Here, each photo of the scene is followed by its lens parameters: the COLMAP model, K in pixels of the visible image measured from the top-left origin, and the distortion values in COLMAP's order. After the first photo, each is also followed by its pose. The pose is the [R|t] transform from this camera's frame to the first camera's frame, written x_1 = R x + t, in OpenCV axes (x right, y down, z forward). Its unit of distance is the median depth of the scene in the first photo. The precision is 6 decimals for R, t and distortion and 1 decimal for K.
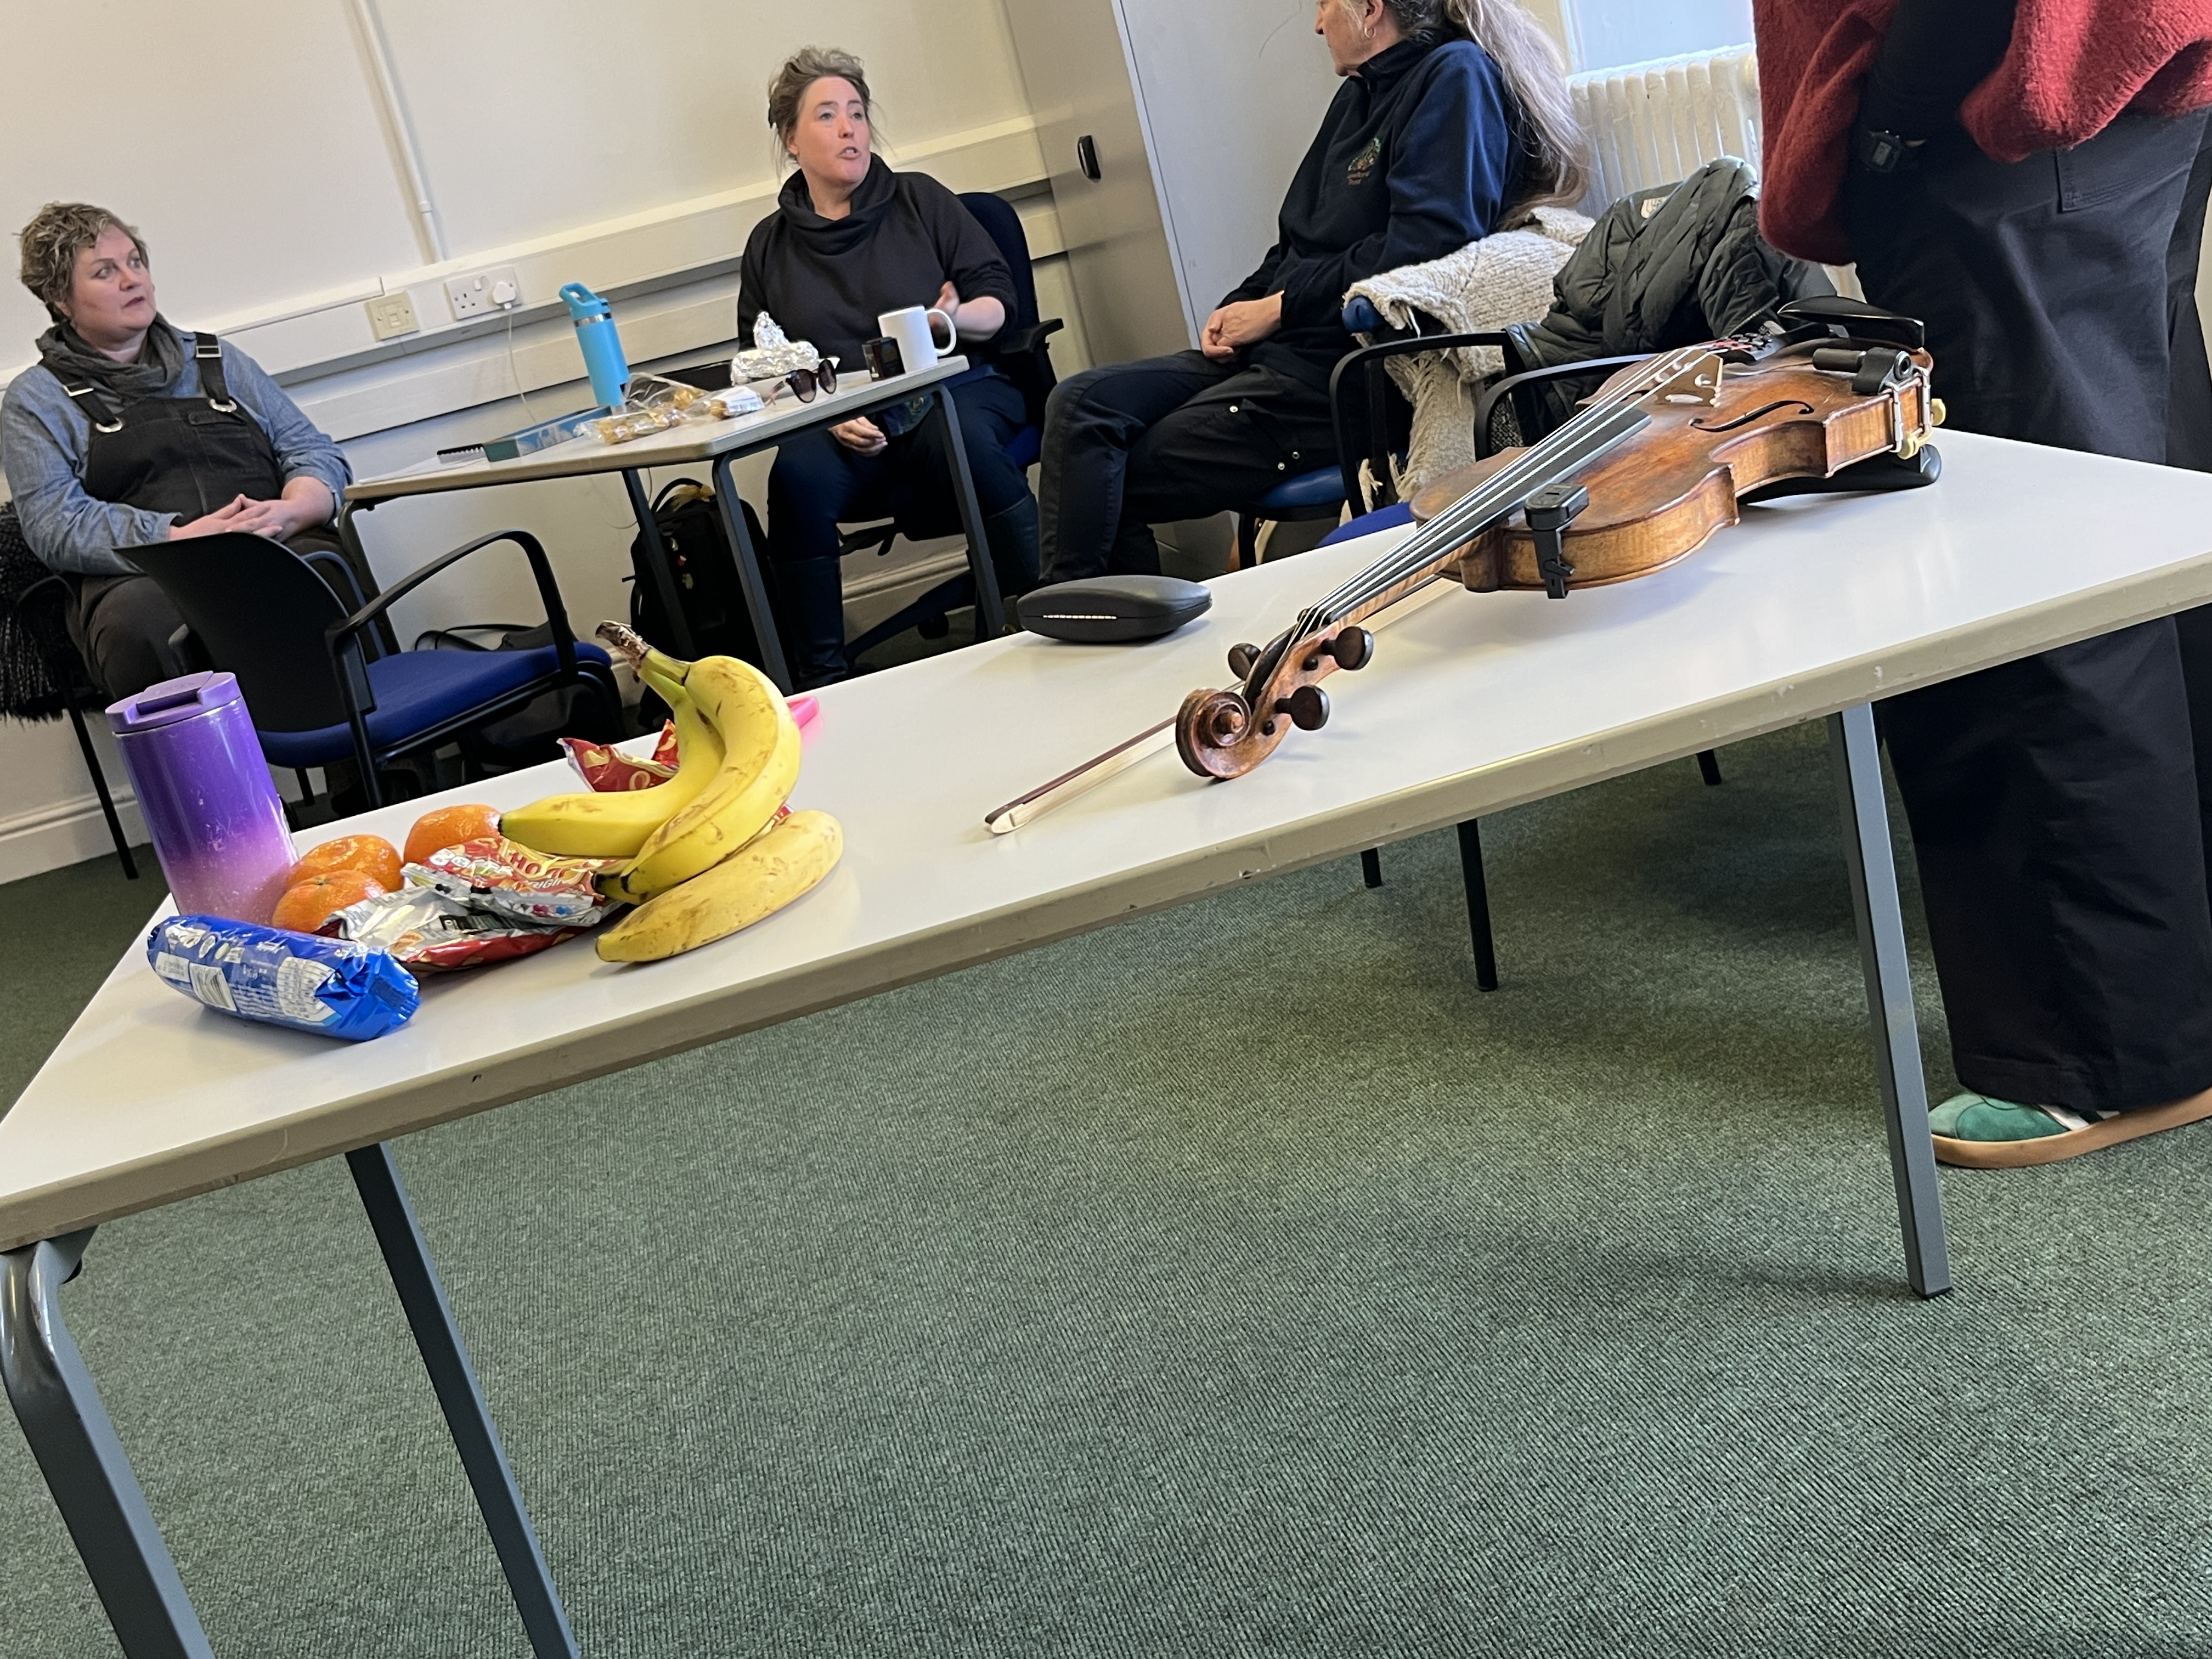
lens RADIAL K [[2304.2, 0, 1106.0], [0, 2304.2, 829.5], [0, 0, 1]] dist [0.008054, 0.016212]
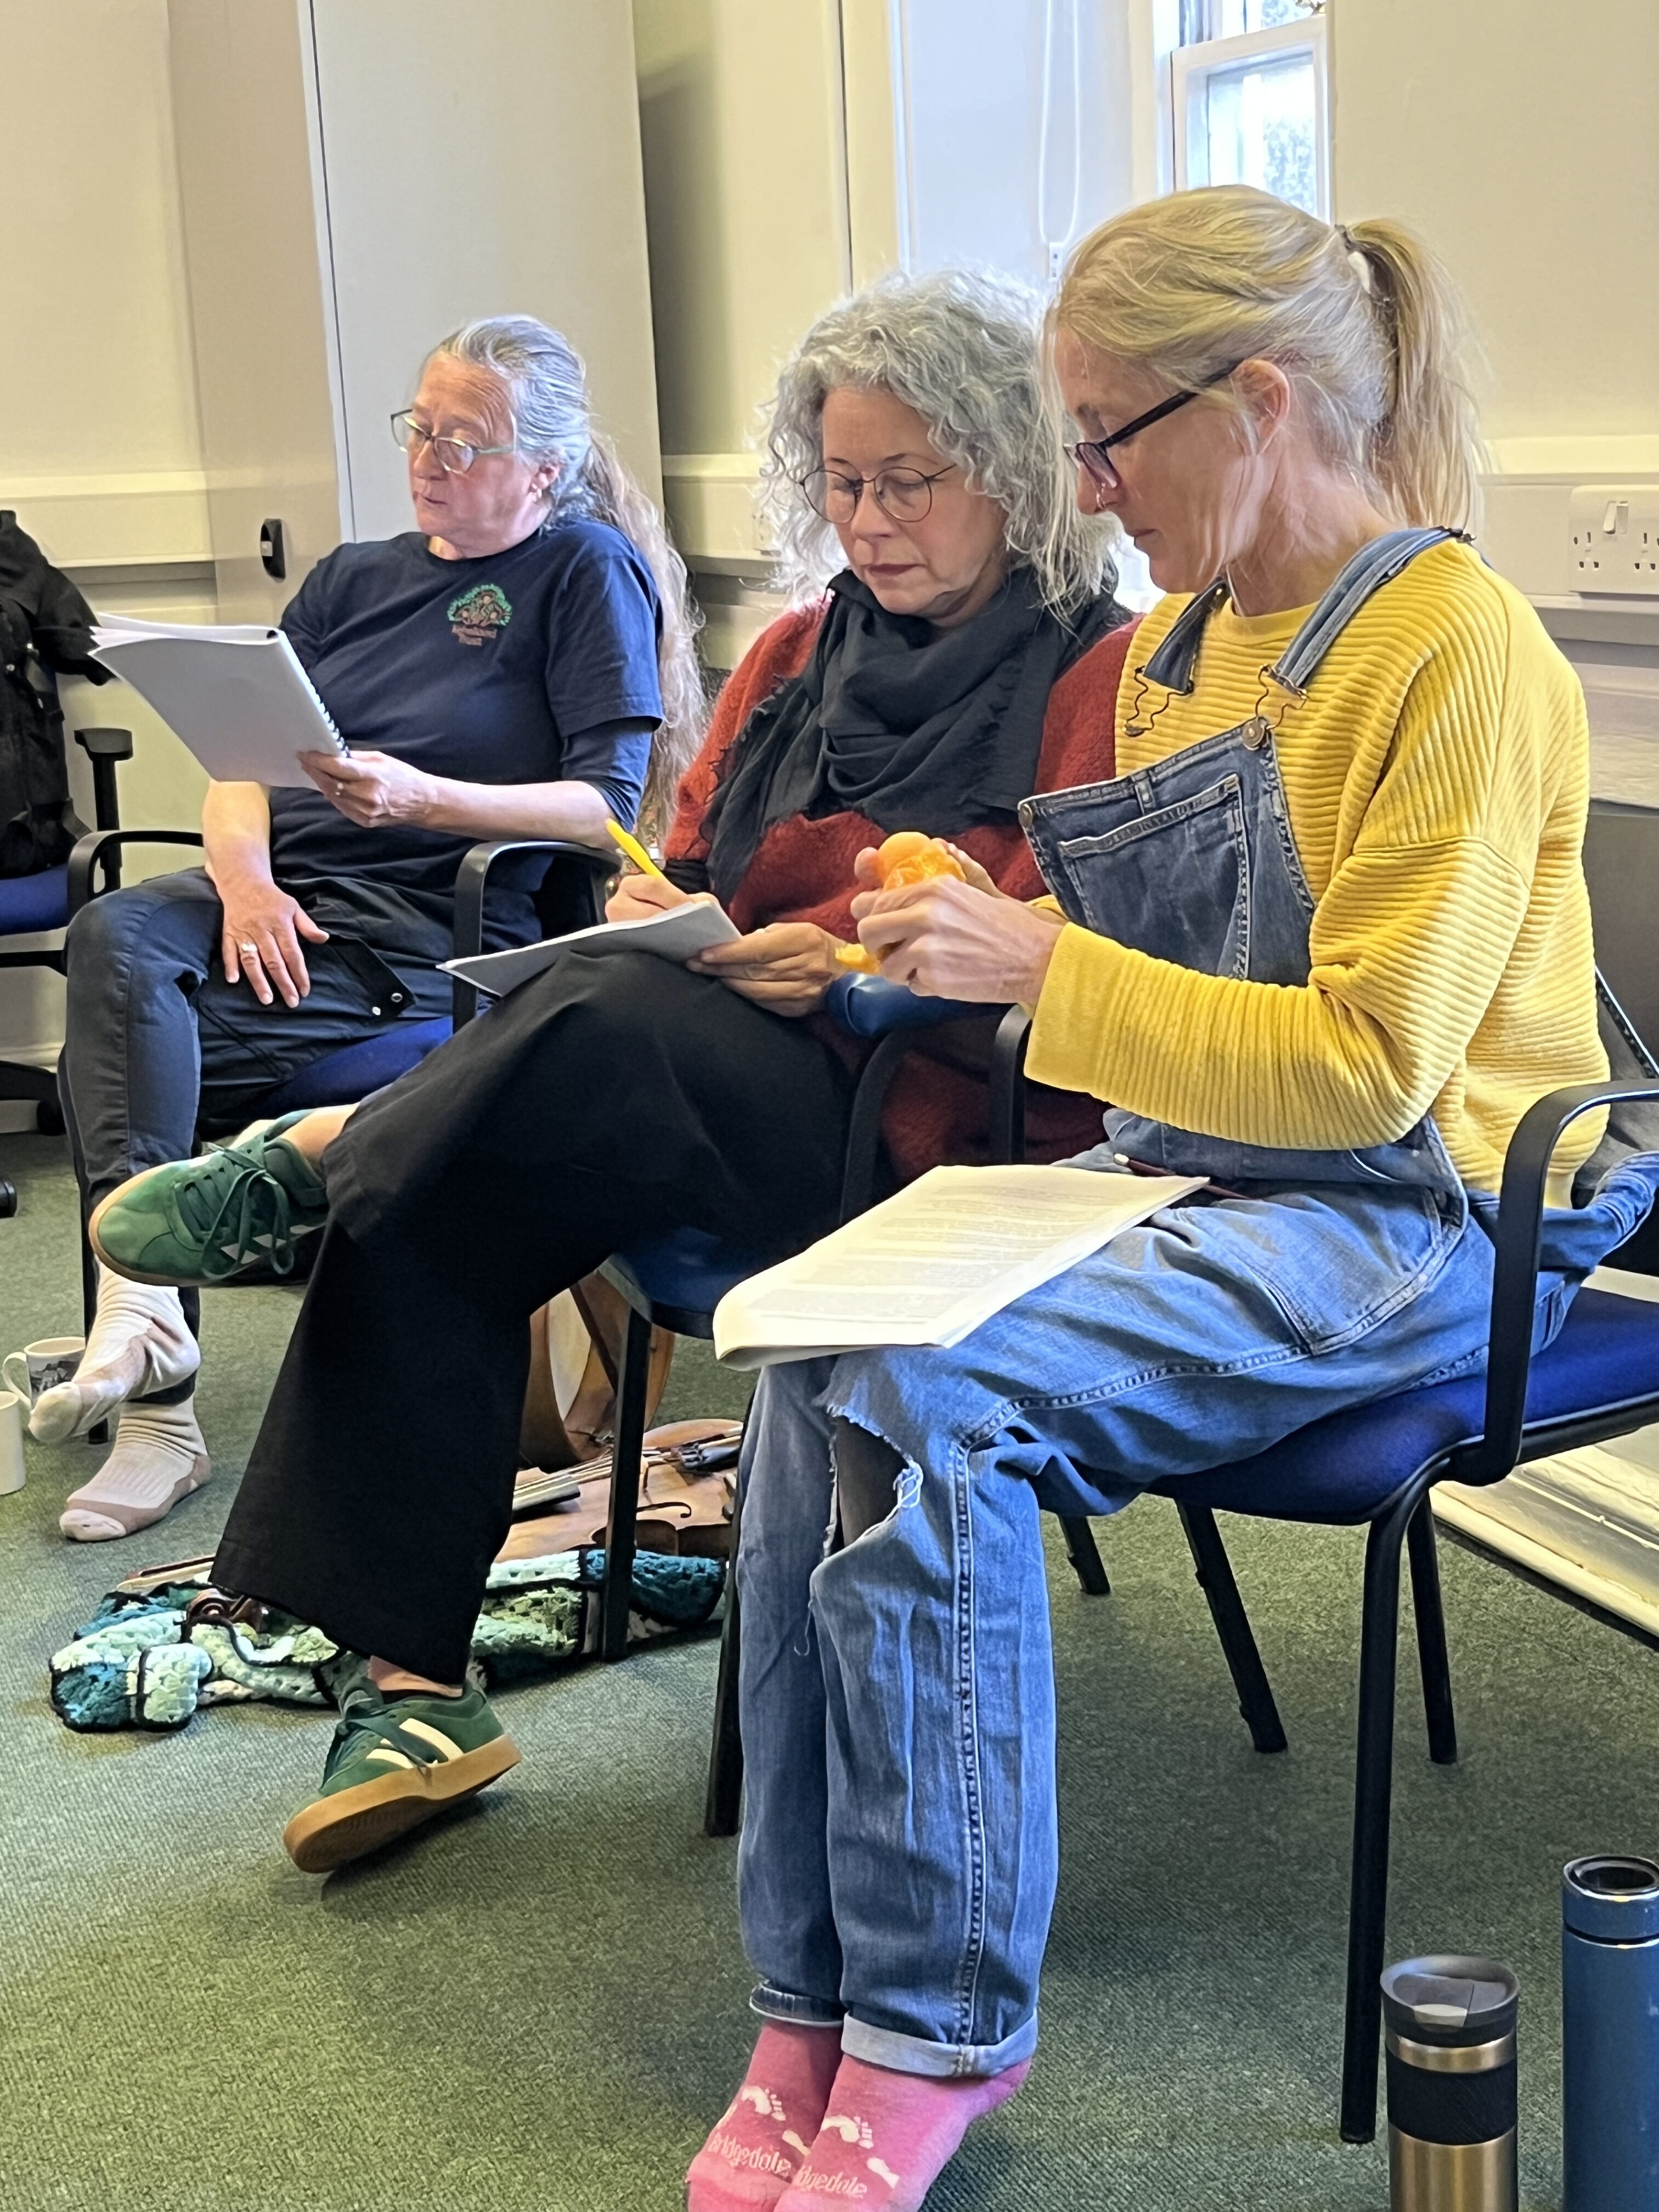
lens RADIAL K [[3526.6, 0, 829.5], [0, 3526.6, 1106.0], [0, 0, 1]] dist [0.050506, 0.014037]
pose [[0.973752, 0.166153, 0.155565, 0.045284], [-0.144862, 0.979571, -0.139487, 0.016727], [-0.175563, 0.113290, 0.977928, -0.199649]]
